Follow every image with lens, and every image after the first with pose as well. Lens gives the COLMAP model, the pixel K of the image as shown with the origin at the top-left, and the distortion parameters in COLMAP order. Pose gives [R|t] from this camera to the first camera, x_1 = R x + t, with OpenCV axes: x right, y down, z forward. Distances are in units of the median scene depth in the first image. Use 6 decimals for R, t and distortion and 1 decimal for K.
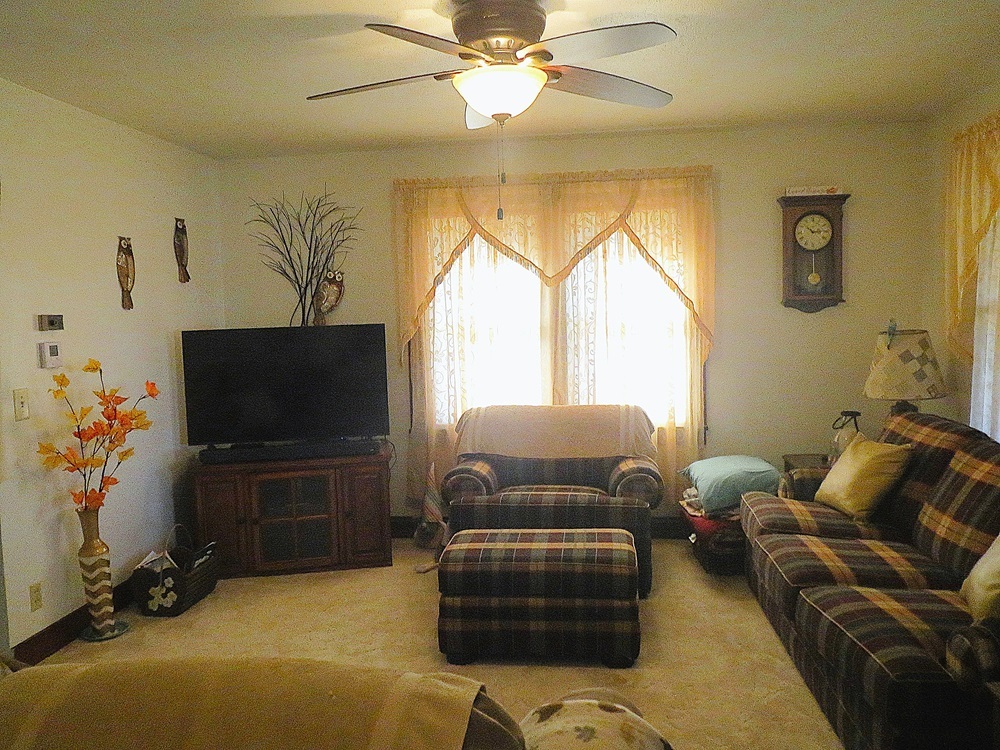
lens RADIAL K [[831.1, 0, 499.2], [0, 831.1, 377.3], [0, 0, 1]] dist [-0.024010, 0.002932]
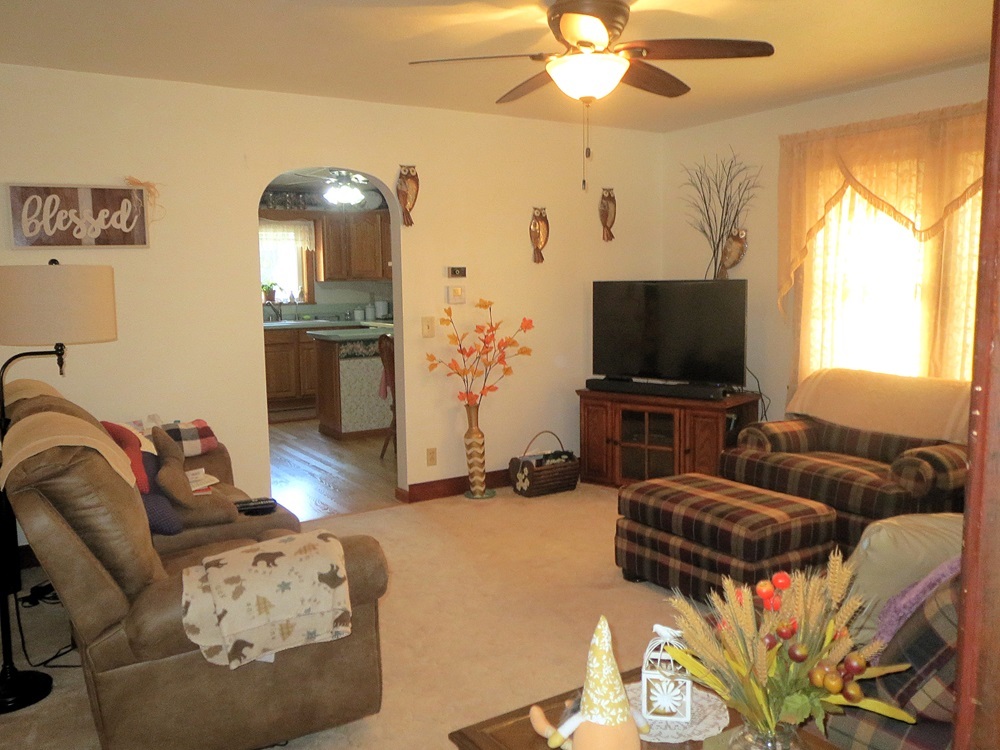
lens RADIAL K [[831.1, 0, 503.5], [0, 831.1, 375.8], [0, 0, 1]] dist [-0.024010, 0.002932]
pose [[0.641080, 0.108887, -0.759710, 0.493898], [-0.067608, 0.994048, 0.085423, -0.012616], [0.764490, -0.003400, 0.644627, 0.101700]]
